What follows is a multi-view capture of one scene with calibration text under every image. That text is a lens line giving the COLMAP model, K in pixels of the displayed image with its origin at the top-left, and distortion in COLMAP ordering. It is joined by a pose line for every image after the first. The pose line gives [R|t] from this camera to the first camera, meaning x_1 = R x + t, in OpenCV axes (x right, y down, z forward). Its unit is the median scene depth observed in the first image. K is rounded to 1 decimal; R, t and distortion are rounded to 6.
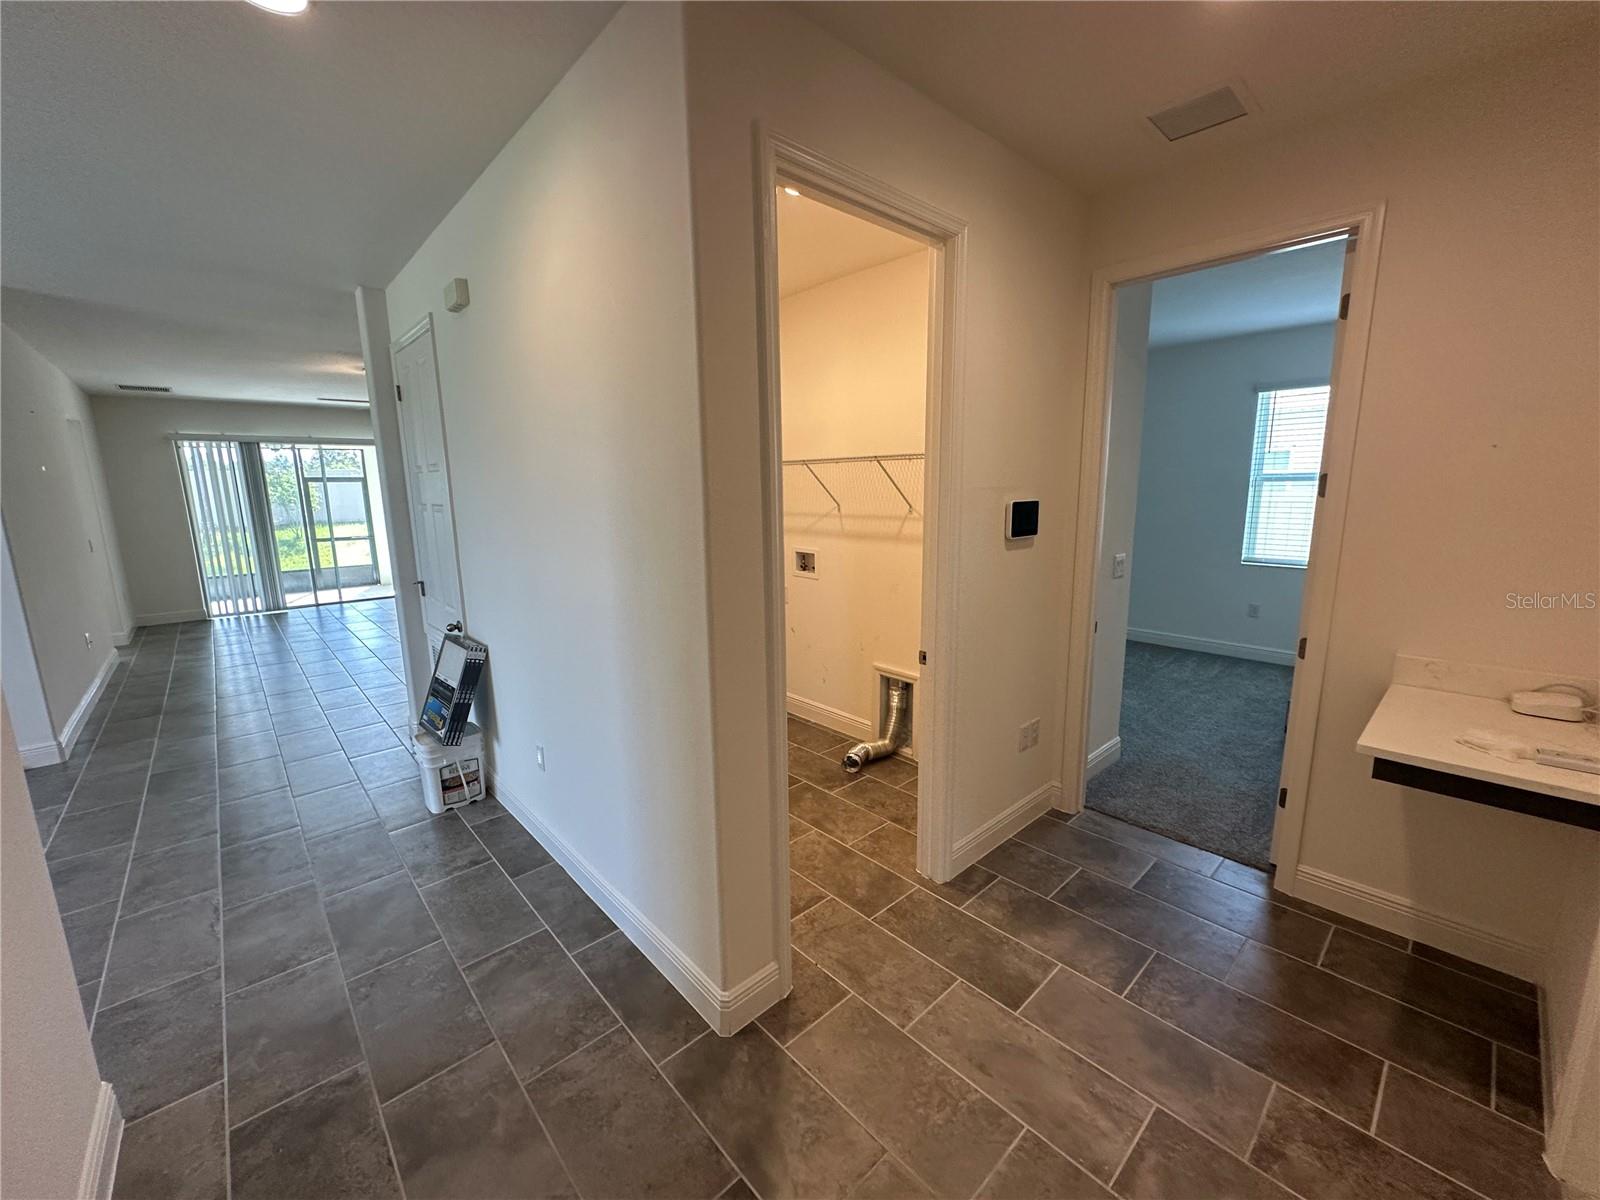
lens RADIAL K [[639.2, 0, 800.2], [0, 639.2, 606.4], [0, 0, 1]] dist [-0.002734, 0.000855]
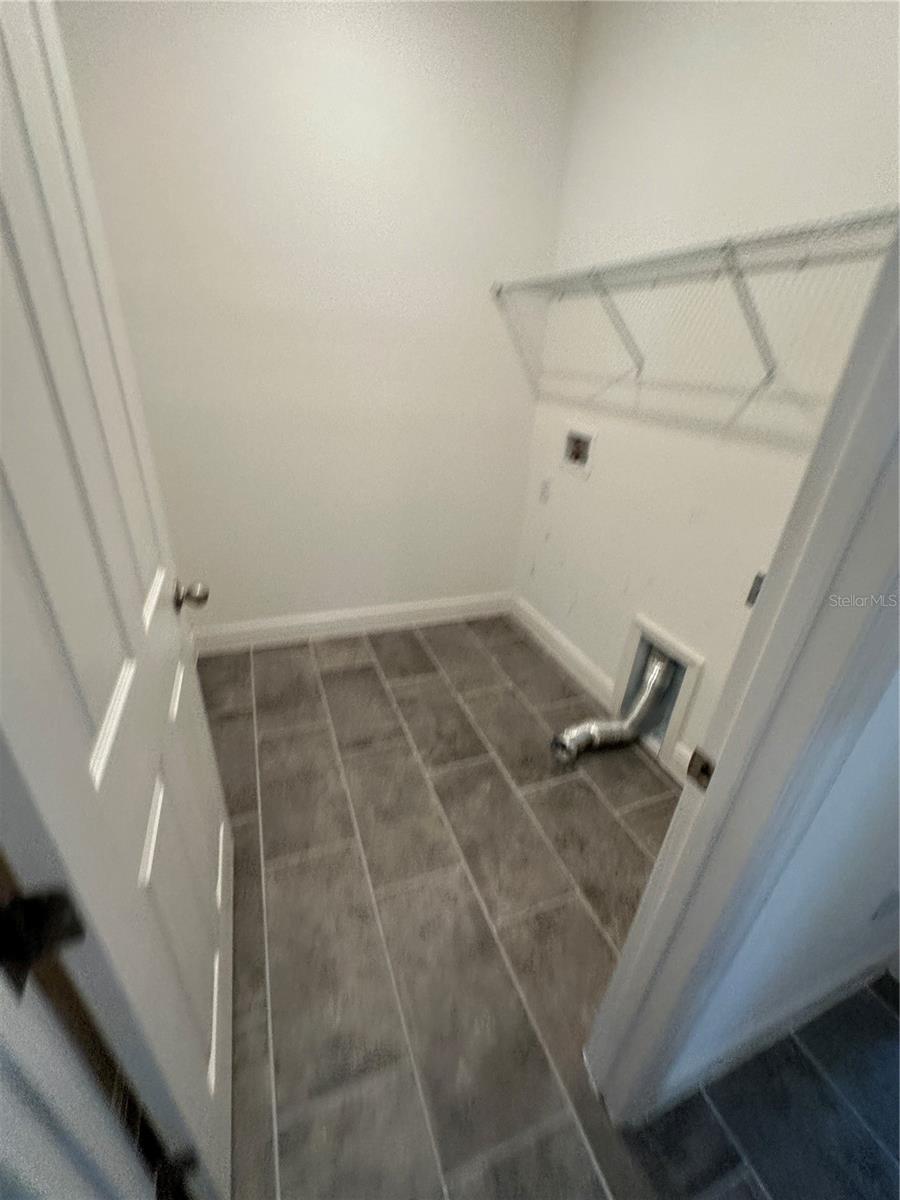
lens RADIAL K [[479.4, 0, 444.4], [0, 479.4, 589.6], [0, 0, 1]] dist [-0.002734, 0.000855]
pose [[0.927012, 0.218174, -0.305040, 0.127195], [-0.130707, 0.950325, 0.282487, -0.094873], [0.351518, -0.221998, 0.909479, 0.782878]]
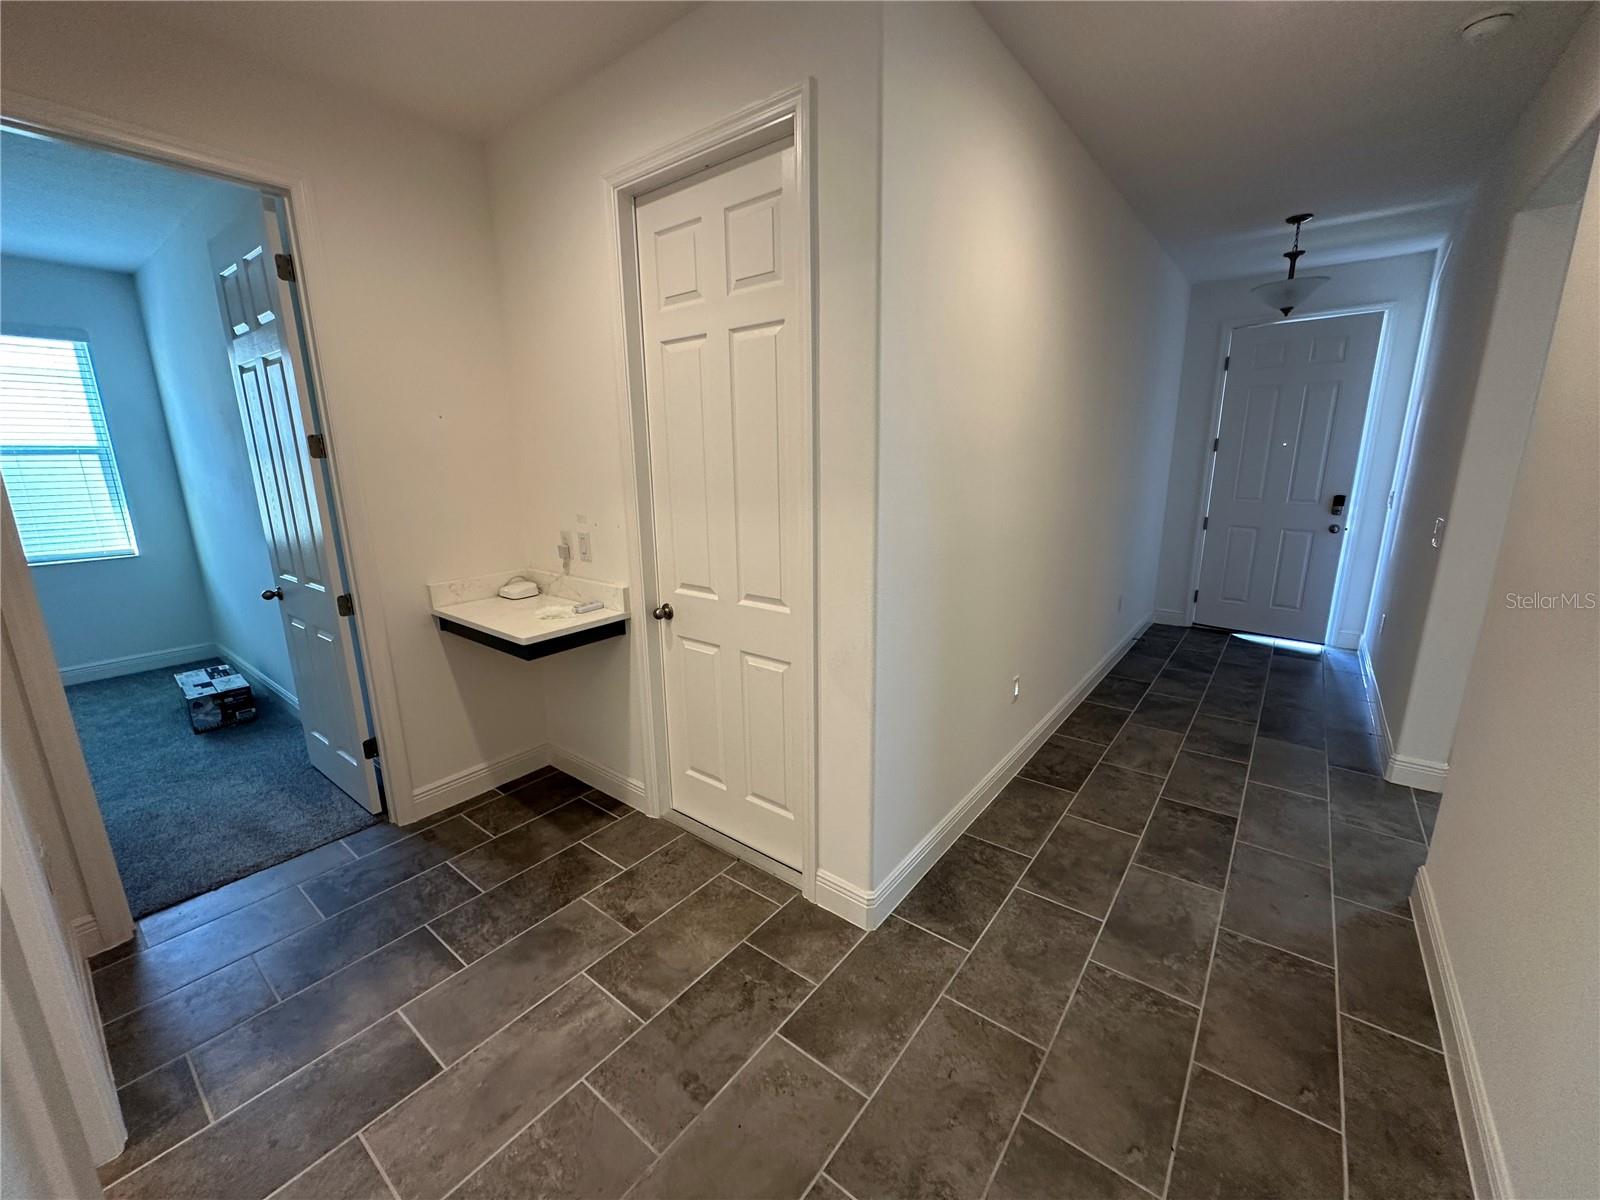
lens RADIAL K [[639.2, 0, 794.2], [0, 639.2, 598.7], [0, 0, 1]] dist [-0.002734, 0.000855]
pose [[-0.157507, -0.204572, 0.966096, -0.359342], [0.198440, 0.951795, 0.233896, -0.047652], [-0.967374, 0.228552, -0.109319, 0.437006]]
